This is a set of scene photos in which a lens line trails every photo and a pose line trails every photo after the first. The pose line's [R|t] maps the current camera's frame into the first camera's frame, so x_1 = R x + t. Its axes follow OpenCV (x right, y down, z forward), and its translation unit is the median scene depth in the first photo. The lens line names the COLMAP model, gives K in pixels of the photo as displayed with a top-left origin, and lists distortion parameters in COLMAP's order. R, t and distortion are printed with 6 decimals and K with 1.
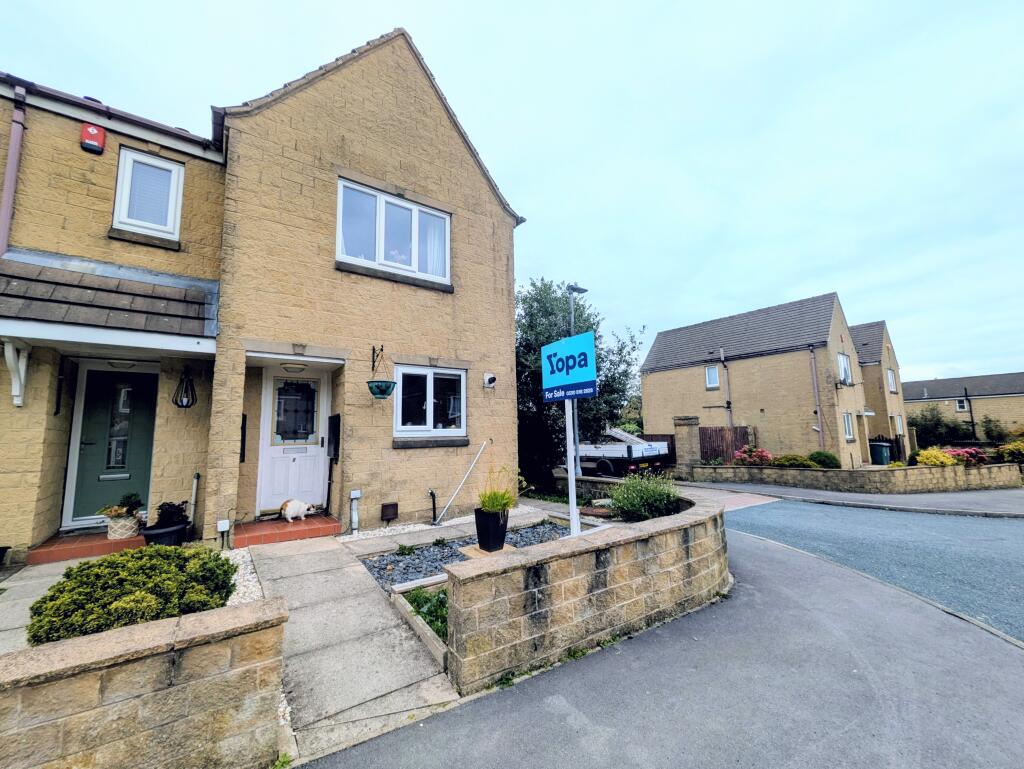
lens RADIAL K [[417.1, 0, 508.6], [0, 417.1, 383.5], [0, 0, 1]] dist [-0.000329, 0.001055]
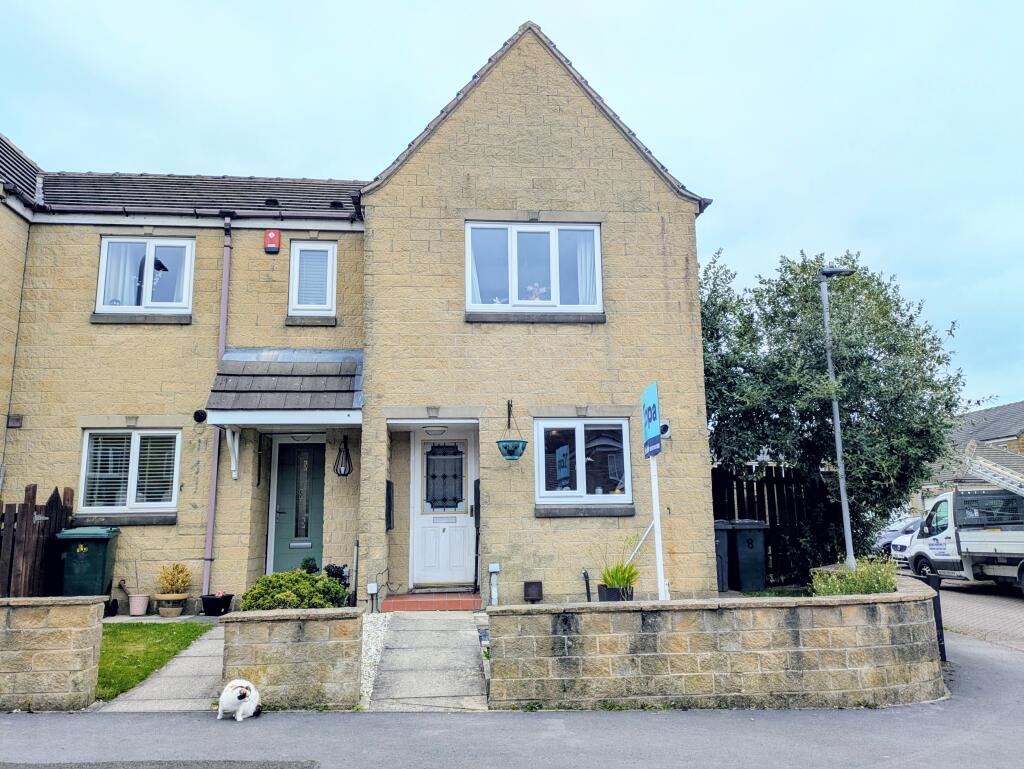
lens RADIAL K [[802.8, 0, 512.2], [0, 802.8, 367.7], [0, 0, 1]] dist [0.074788, -0.082524]
pose [[0.857059, -0.094259, -0.506523, 0.606770], [0.061639, 0.994820, -0.080831, -0.022602], [0.511518, 0.038056, 0.858430, -0.509370]]
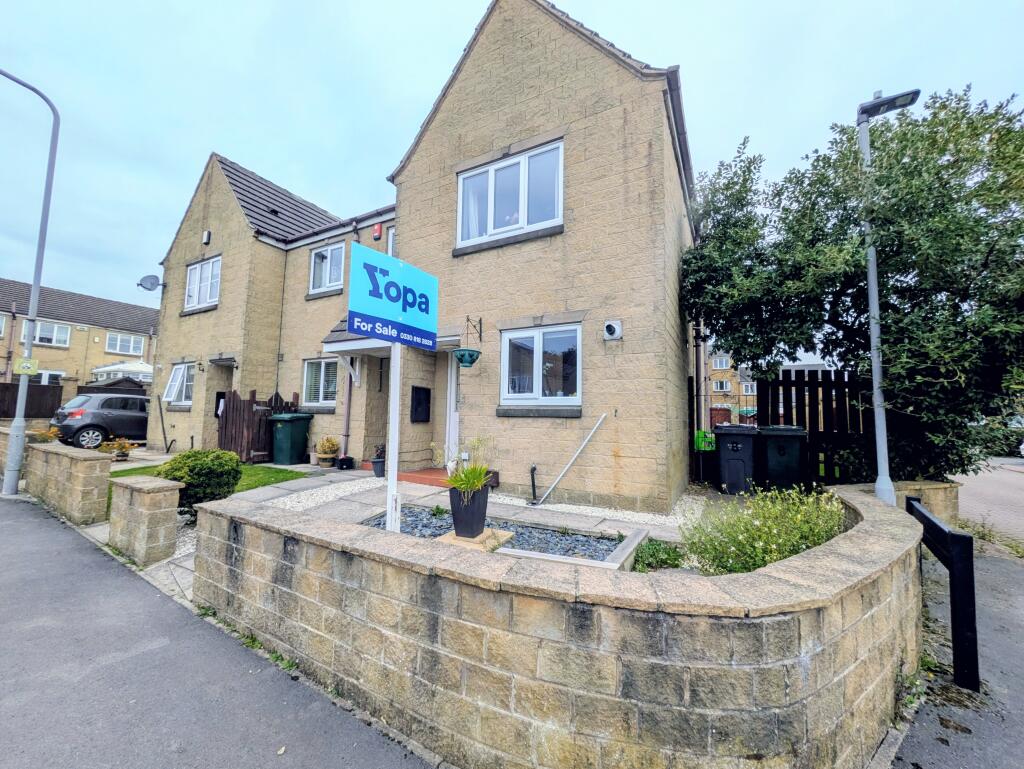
lens RADIAL K [[408.6, 0, 501.0], [0, 408.6, 384.7], [0, 0, 1]] dist [-0.000399, 0.000035]
pose [[0.411745, -0.049361, -0.909961, 0.671432], [0.082433, 0.996456, -0.016753, 0.107251], [0.907563, -0.068113, 0.414355, 0.670828]]
